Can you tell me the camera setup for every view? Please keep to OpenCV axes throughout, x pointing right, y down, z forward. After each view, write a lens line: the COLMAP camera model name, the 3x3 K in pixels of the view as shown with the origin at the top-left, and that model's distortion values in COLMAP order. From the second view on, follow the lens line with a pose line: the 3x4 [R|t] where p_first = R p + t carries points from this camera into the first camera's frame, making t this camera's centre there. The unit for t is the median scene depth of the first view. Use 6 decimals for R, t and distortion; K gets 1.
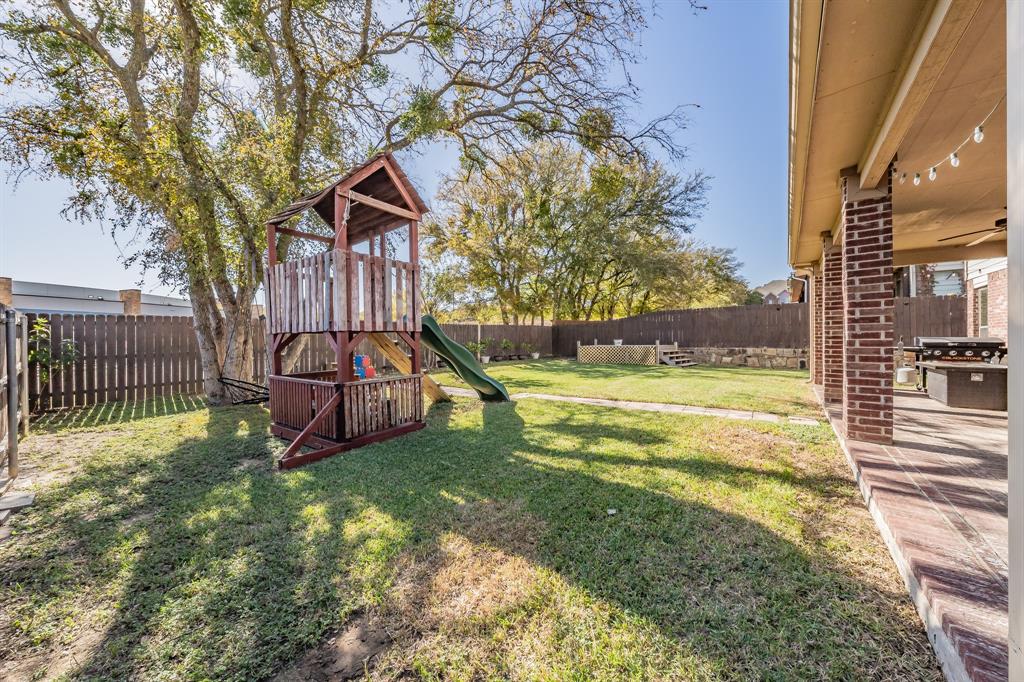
lens RADIAL K [[364.8, 0, 512.0], [0, 364.8, 341.0], [0, 0, 1]] dist [-0.015319, -0.000004]
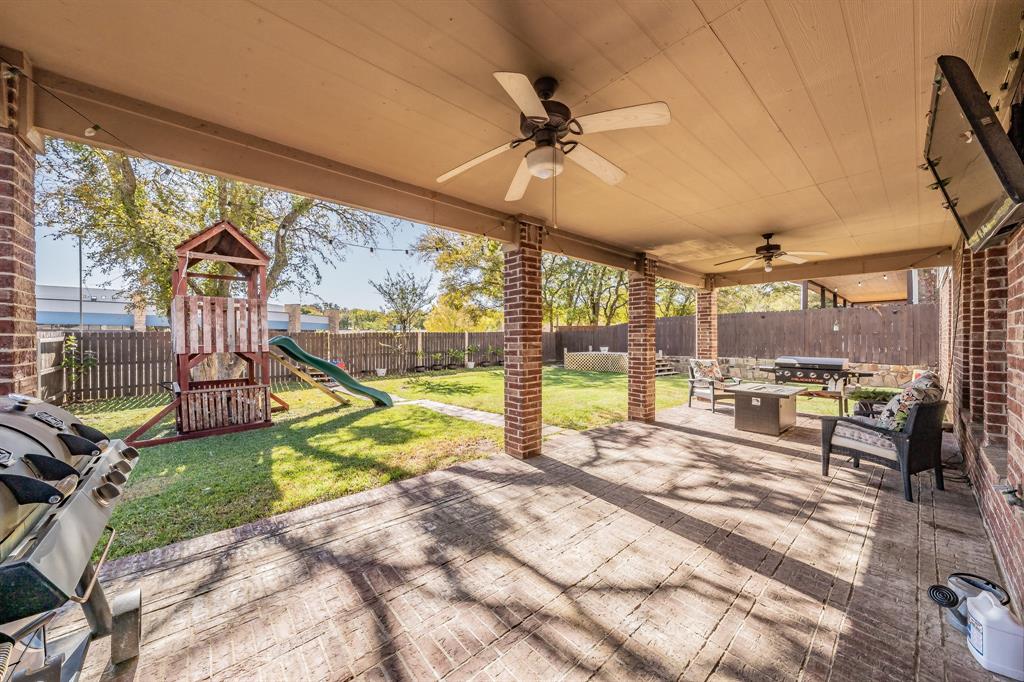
lens RADIAL K [[367.4, 0, 516.0], [0, 367.4, 346.4], [0, 0, 1]] dist [0.000197, -0.000024]
pose [[0.987007, 0.008897, -0.160433, 0.610354], [-0.006815, 0.999885, 0.013526, -0.049476], [0.160535, -0.012257, 0.986954, -0.111786]]
